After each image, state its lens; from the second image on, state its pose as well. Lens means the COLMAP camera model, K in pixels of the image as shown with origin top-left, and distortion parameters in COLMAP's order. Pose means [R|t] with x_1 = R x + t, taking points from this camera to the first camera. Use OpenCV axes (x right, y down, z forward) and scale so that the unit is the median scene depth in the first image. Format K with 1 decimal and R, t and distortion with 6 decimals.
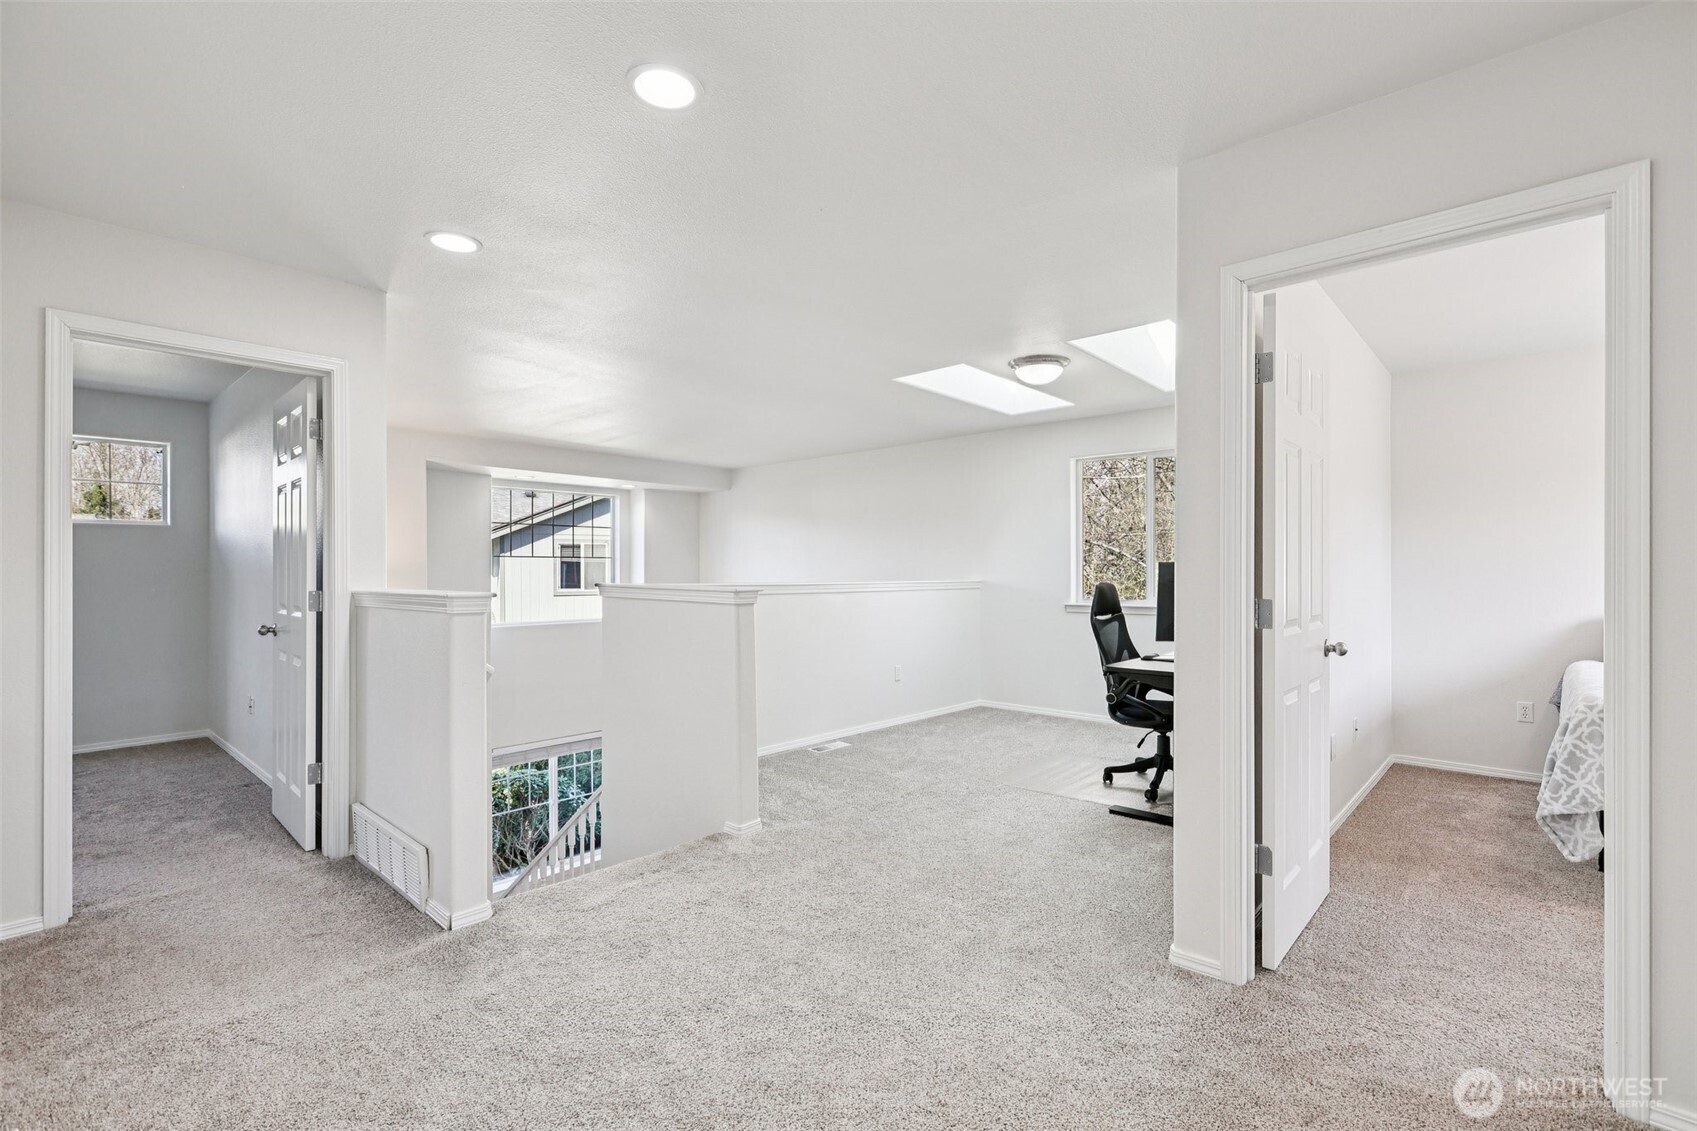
lens RADIAL K [[768.5, 0, 833.7], [0, 768.5, 572.5], [0, 0, 1]] dist [0.004042, 0.000905]
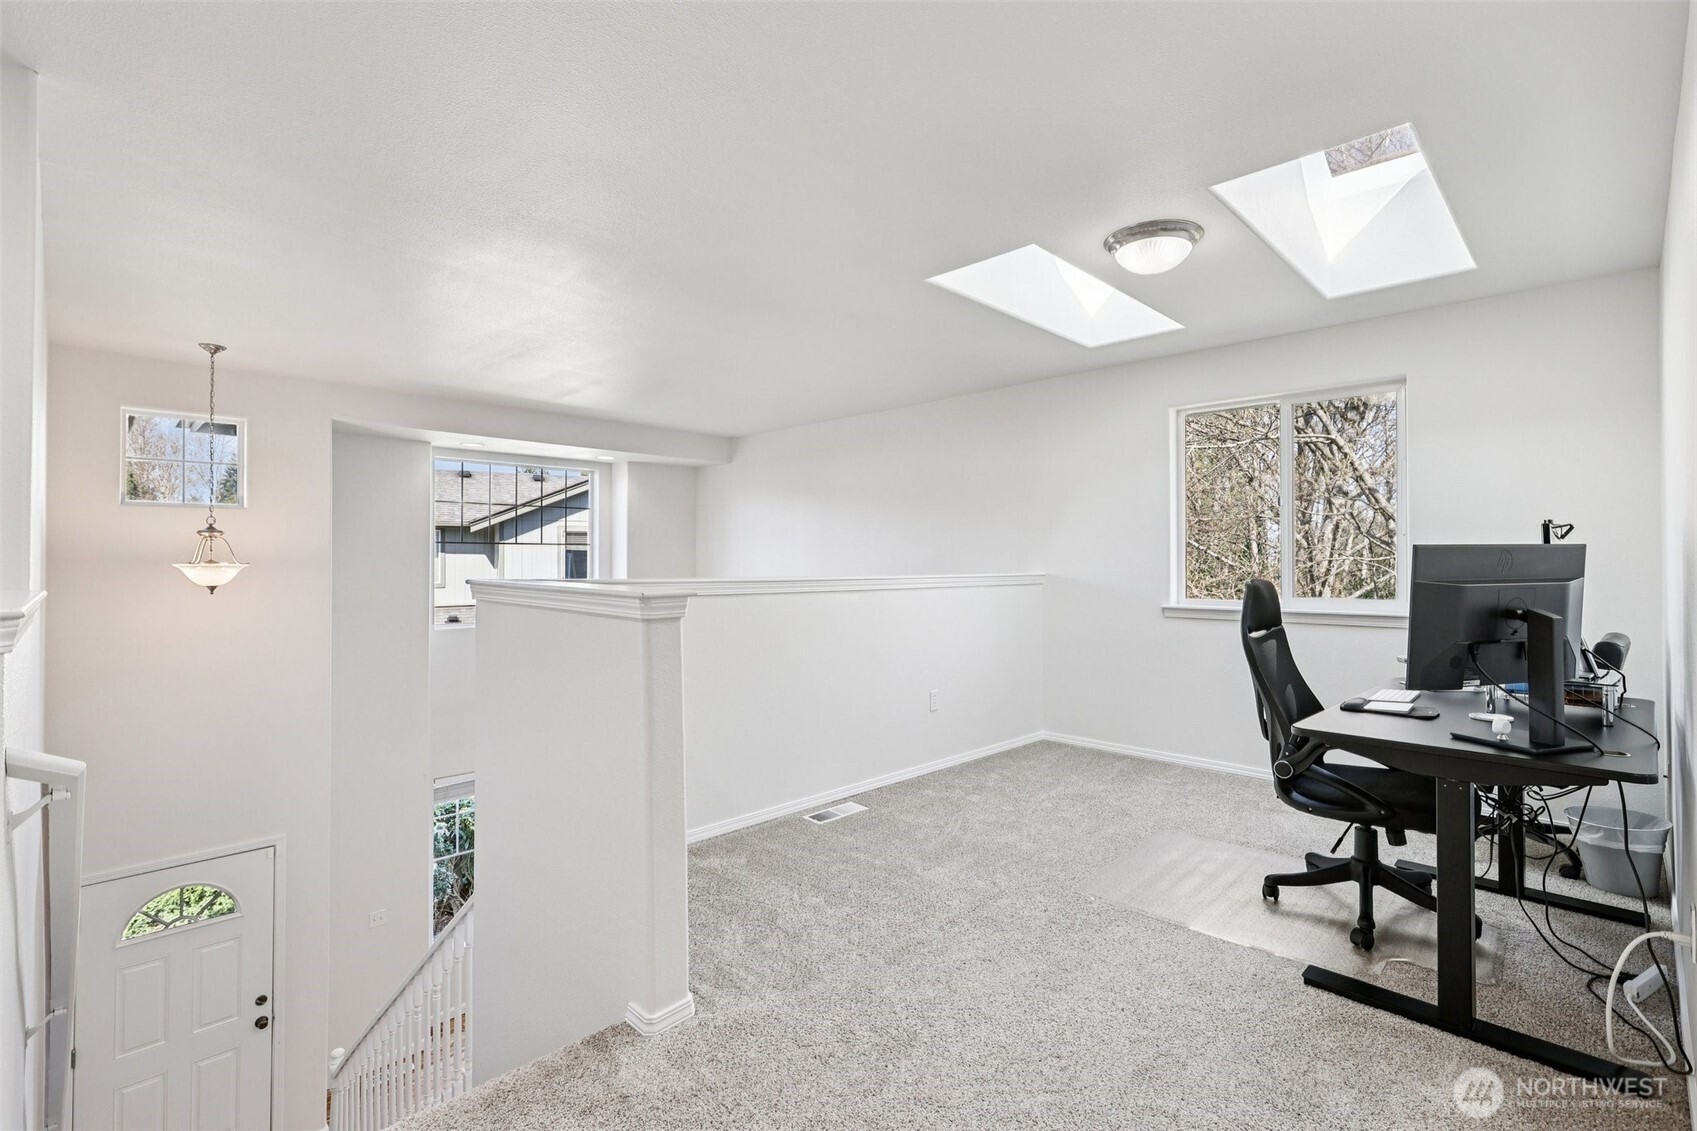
lens RADIAL K [[768.5, 0, 847.1], [0, 768.5, 554.8], [0, 0, 1]] dist [0.004042, 0.000905]
pose [[0.999567, 0.001066, -0.029398, 0.028064], [-0.001343, 0.999955, -0.009391, -0.000855], [0.029386, 0.009426, 0.999524, 0.335762]]
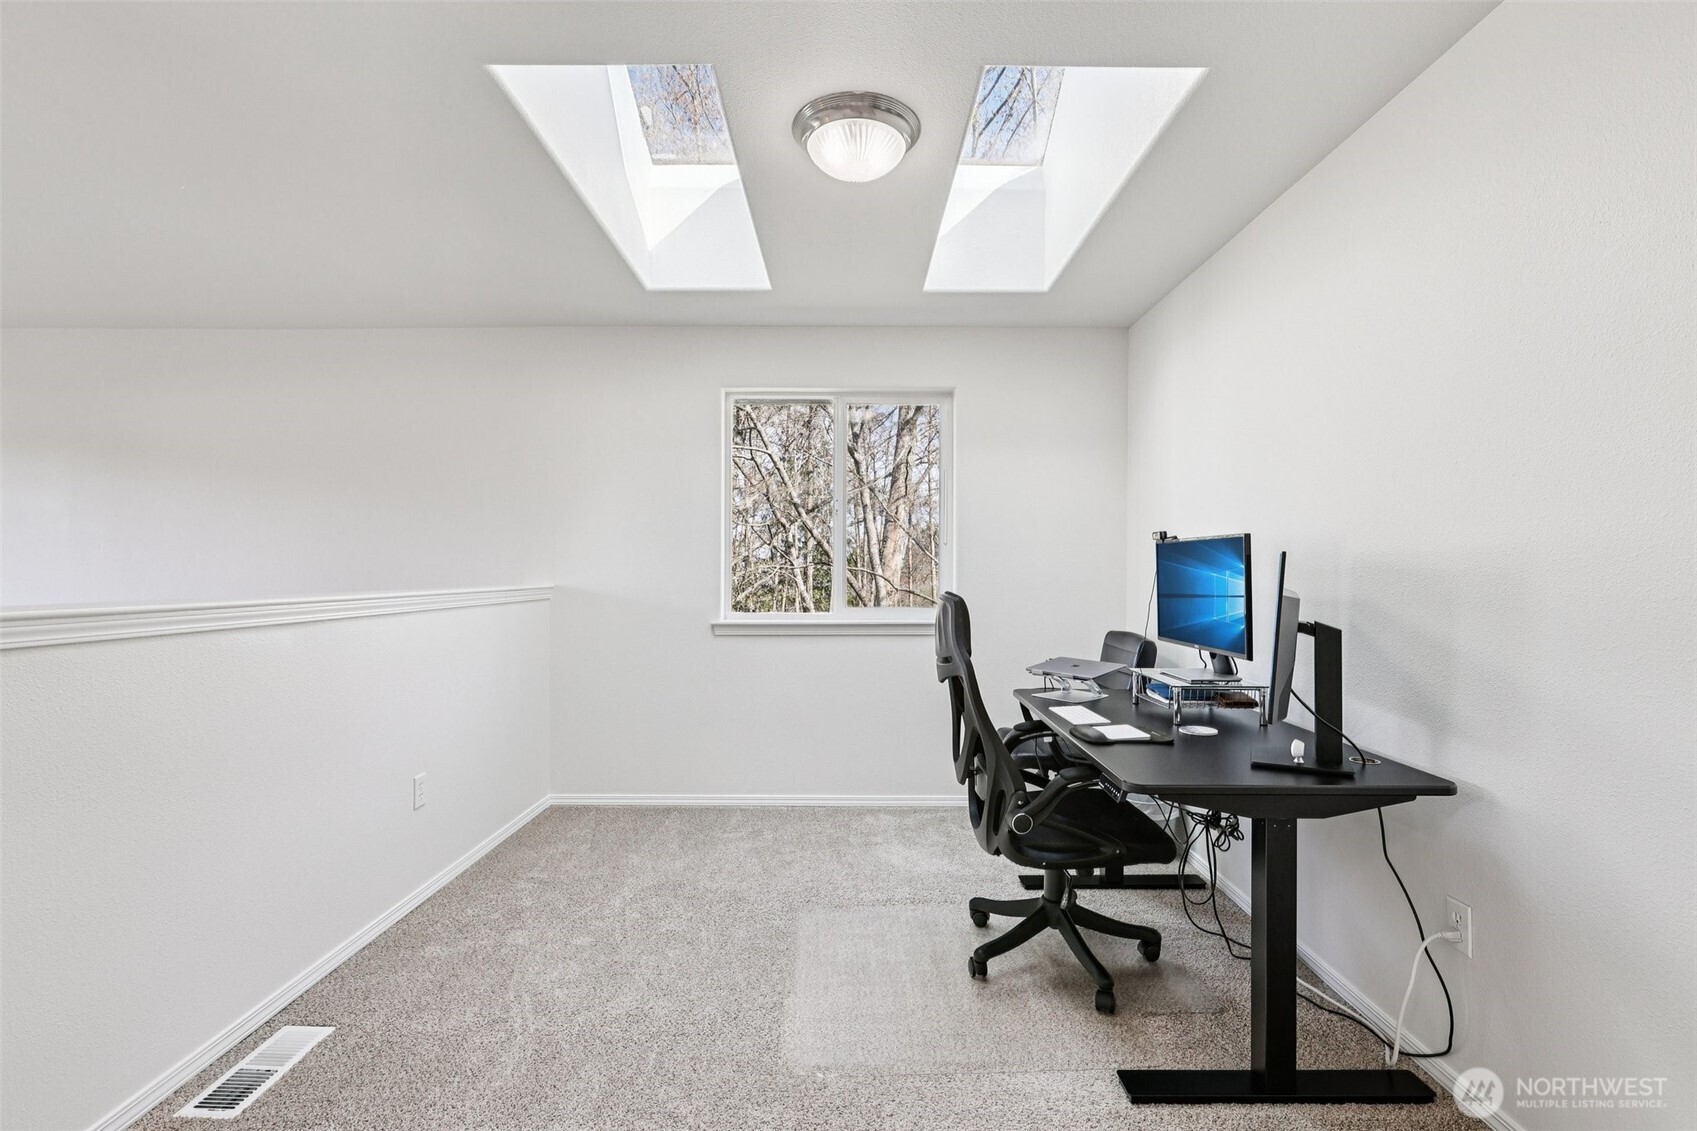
lens RADIAL K [[768.5, 0, 846.5], [0, 768.5, 571.7], [0, 0, 1]] dist [0.004042, 0.000905]
pose [[0.730746, -0.001260, 0.682648, -0.057591], [-0.001192, 0.999994, 0.003122, -0.002678], [-0.682649, -0.003095, 0.730740, 0.626190]]
